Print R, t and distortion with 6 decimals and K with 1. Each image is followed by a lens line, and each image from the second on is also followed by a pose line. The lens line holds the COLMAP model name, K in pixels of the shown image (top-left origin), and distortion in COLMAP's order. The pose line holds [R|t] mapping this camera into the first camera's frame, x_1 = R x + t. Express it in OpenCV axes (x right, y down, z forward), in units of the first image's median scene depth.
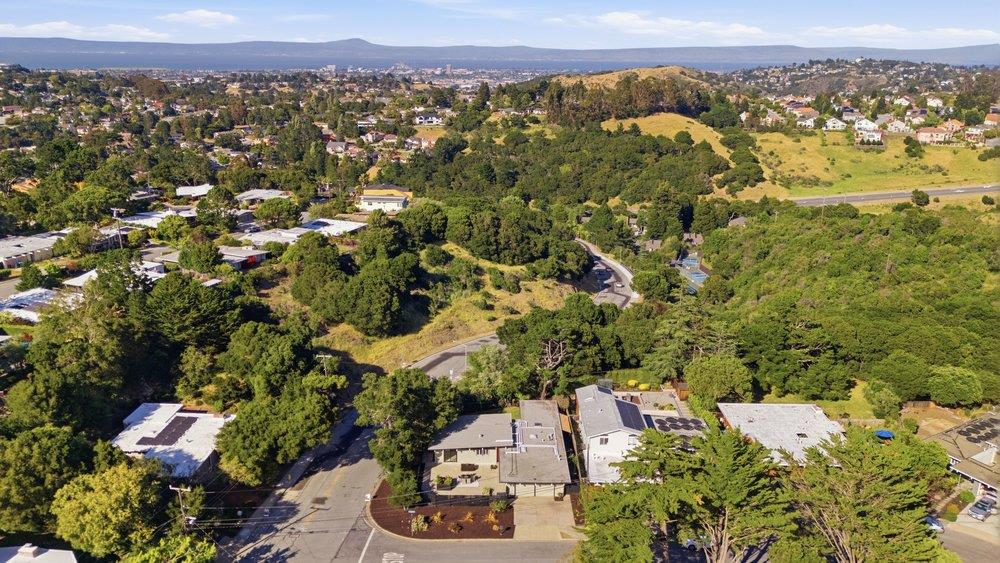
lens RADIAL K [[733.1, 0, 498.0], [0, 733.1, 281.4], [0, 0, 1]] dist [0.076058, -0.068964]
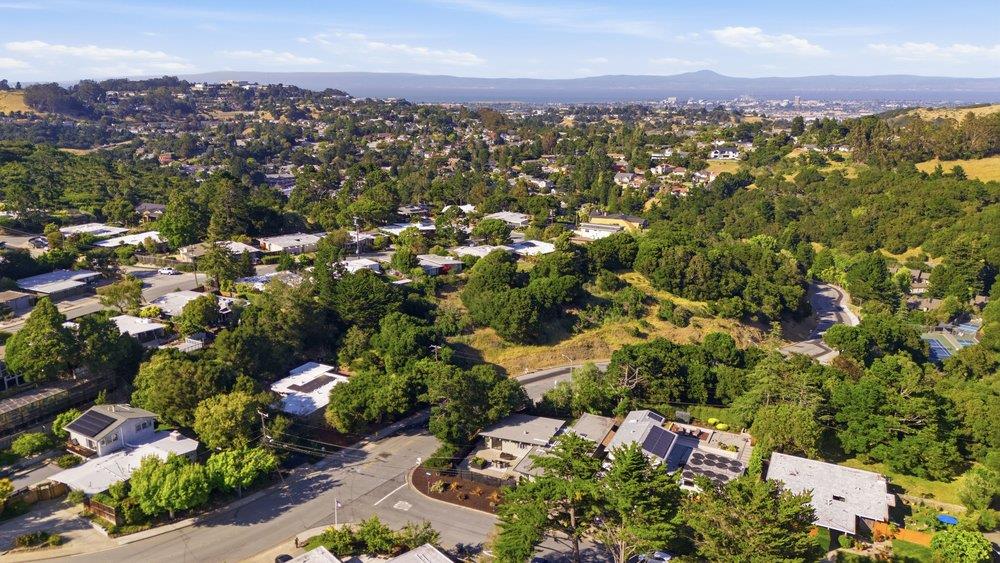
lens RADIAL K [[733.1, 0, 496.7], [0, 733.1, 282.5], [0, 0, 1]] dist [0.076058, -0.068964]
pose [[0.902787, 0.108239, -0.416245, 0.076607], [-0.124332, 0.992172, -0.011660, -0.000408], [0.411725, 0.062279, 0.909178, -0.013766]]
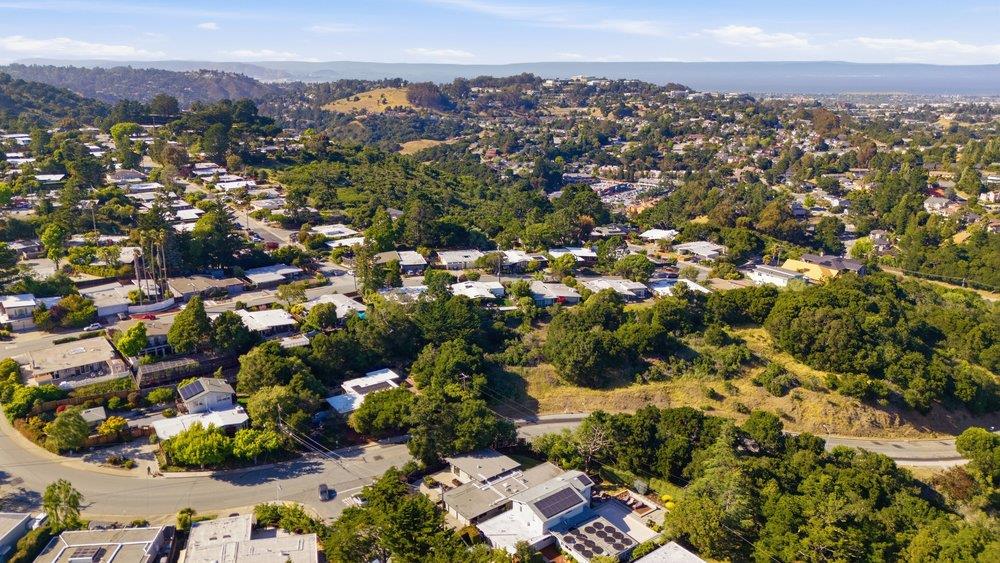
lens RADIAL K [[733.1, 0, 496.0], [0, 733.1, 283.3], [0, 0, 1]] dist [0.076058, -0.068964]
pose [[0.612322, 0.214070, -0.761076, 0.184368], [-0.233142, 0.968729, 0.084903, -0.045019], [0.755451, 0.125451, 0.643083, 0.027090]]
